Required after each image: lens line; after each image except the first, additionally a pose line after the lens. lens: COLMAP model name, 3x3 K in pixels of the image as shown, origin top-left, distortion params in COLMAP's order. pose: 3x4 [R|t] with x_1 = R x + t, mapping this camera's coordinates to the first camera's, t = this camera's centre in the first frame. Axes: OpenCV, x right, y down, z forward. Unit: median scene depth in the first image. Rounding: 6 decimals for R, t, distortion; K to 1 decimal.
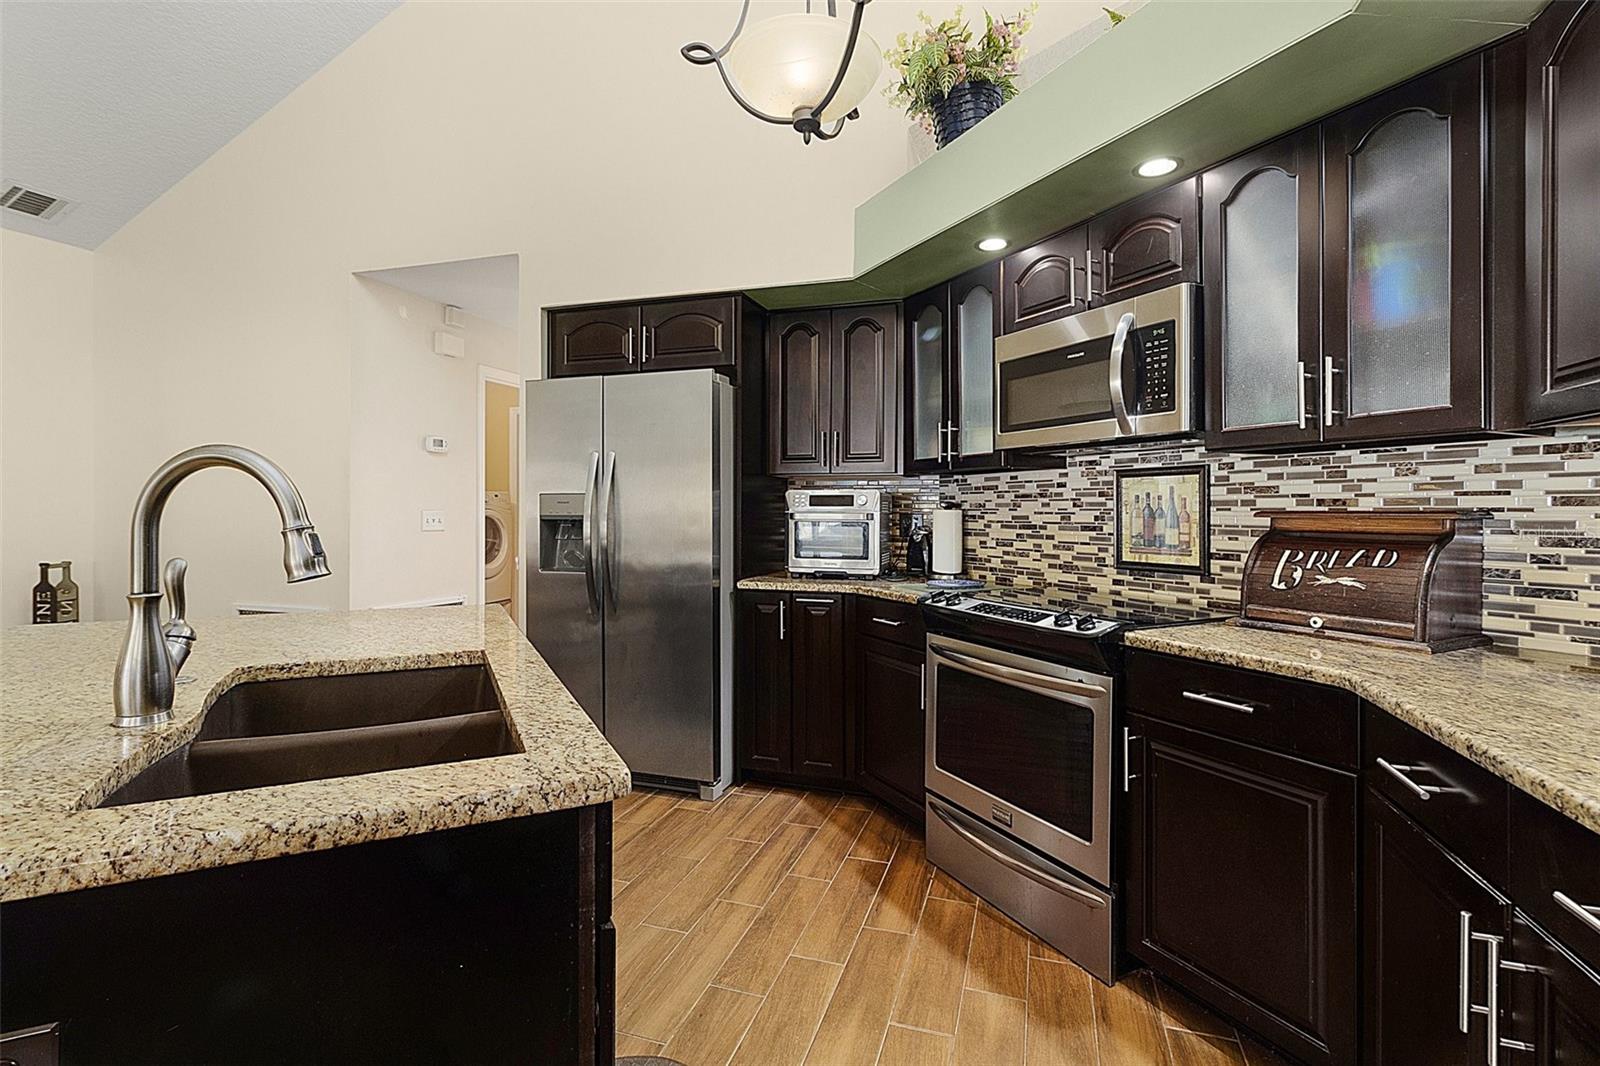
lens RADIAL K [[741.6, 0, 800.6], [0, 741.6, 517.7], [0, 0, 1]] dist [0.000314, 0.000868]
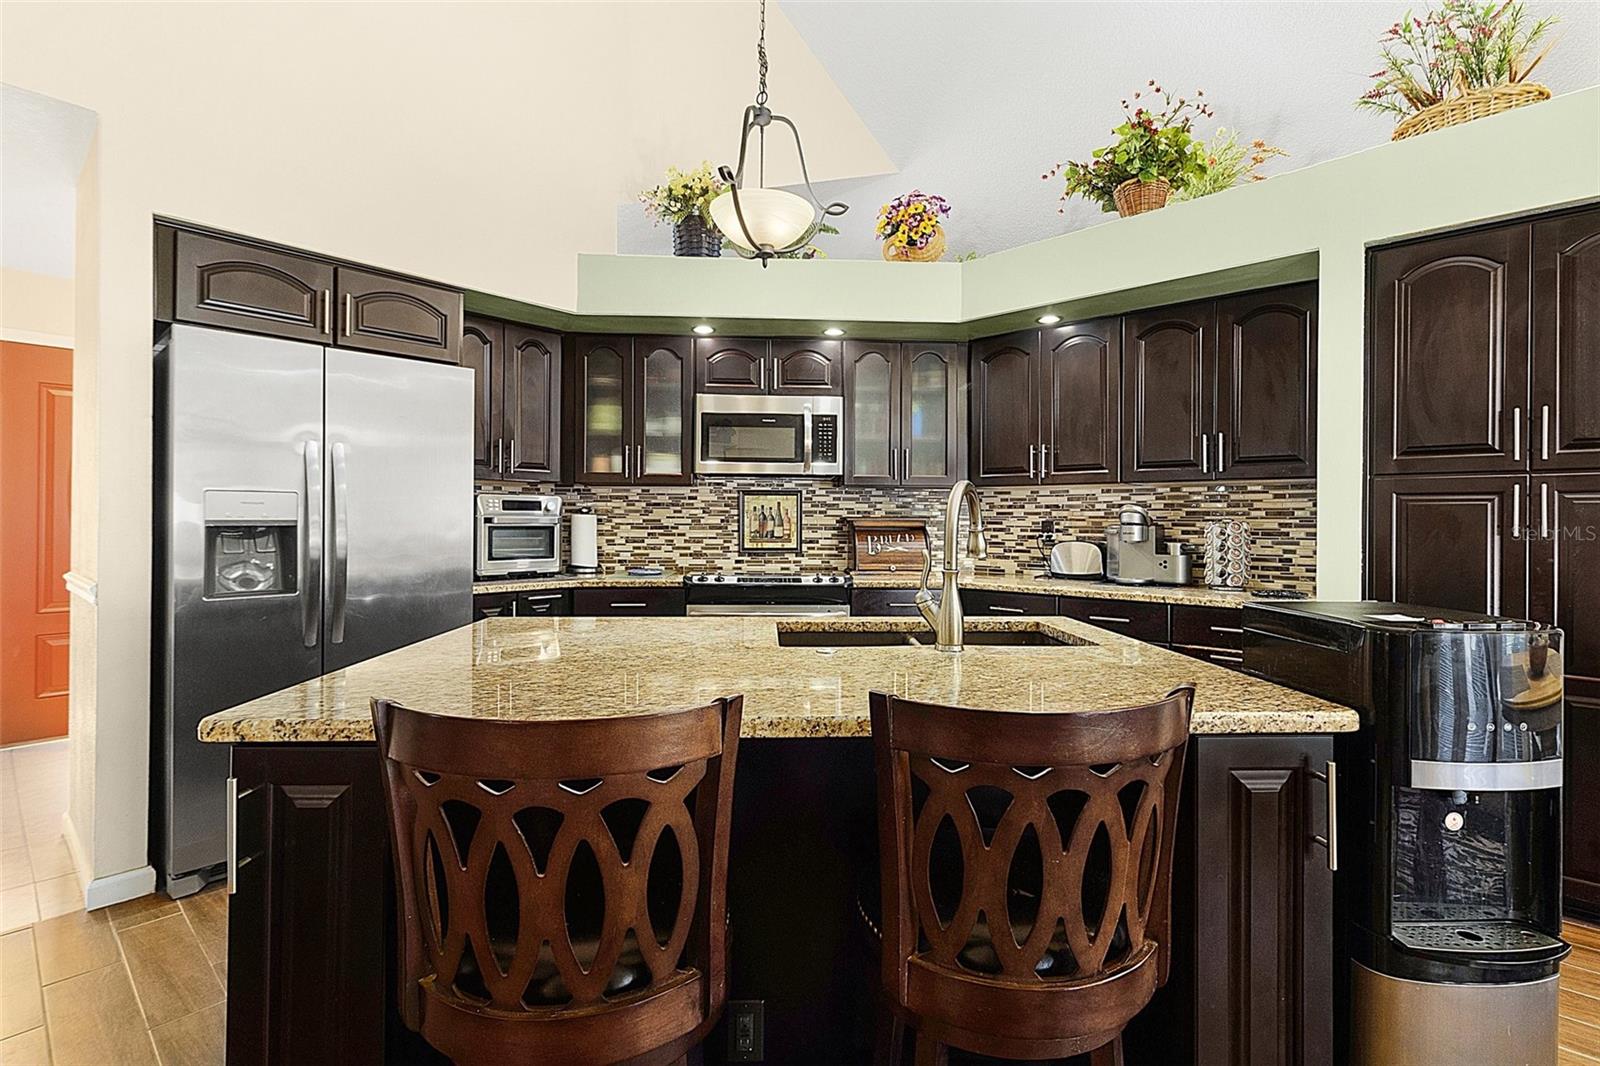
lens RADIAL K [[741.6, 0, 803.6], [0, 741.6, 524.6], [0, 0, 1]] dist [0.000314, 0.000868]
pose [[0.414760, -0.006537, 0.909907, -0.932074], [0.003141, 0.999979, 0.005752, 0.000199], [-0.909925, 0.000473, 0.414772, 0.223370]]
